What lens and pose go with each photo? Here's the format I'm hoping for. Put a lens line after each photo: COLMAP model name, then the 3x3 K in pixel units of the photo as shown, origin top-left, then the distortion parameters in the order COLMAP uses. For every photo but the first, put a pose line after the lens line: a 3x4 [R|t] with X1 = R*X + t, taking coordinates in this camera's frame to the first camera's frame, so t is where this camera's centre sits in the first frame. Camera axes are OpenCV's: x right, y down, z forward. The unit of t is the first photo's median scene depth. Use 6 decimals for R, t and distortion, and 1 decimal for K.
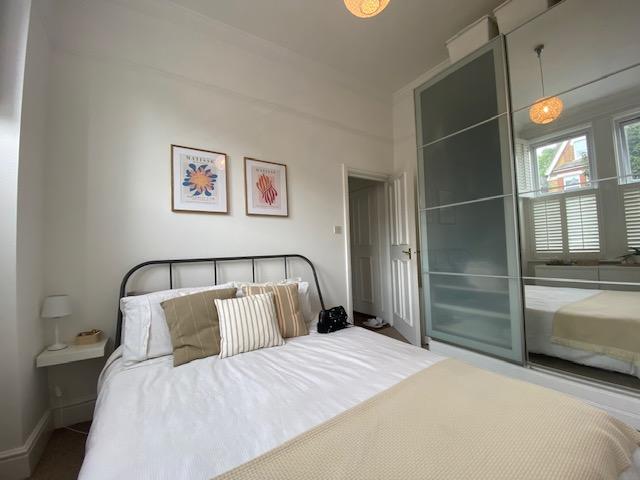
lens RADIAL K [[260.1, 0, 315.2], [0, 260.1, 239.3], [0, 0, 1]] dist [-0.000936, -0.000236]
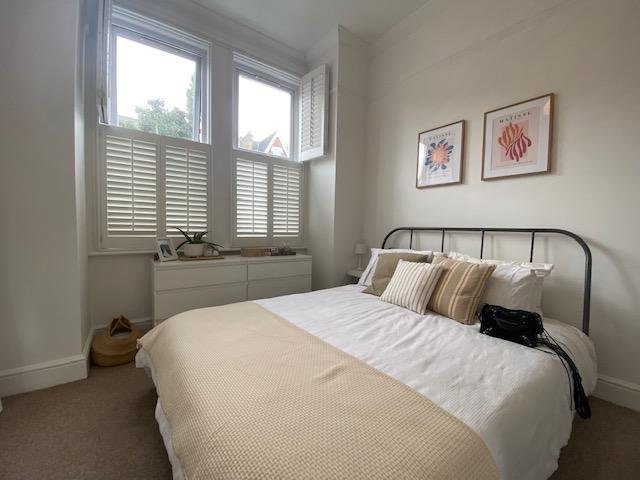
lens RADIAL K [[260.1, 0, 315.2], [0, 260.1, 239.3], [0, 0, 1]] dist [-0.000936, -0.000236]
pose [[0.041399, 0.091317, -0.994961, 0.667896], [0.041738, 0.994787, 0.093037, -0.002119], [0.998271, -0.045380, 0.037372, 0.432818]]
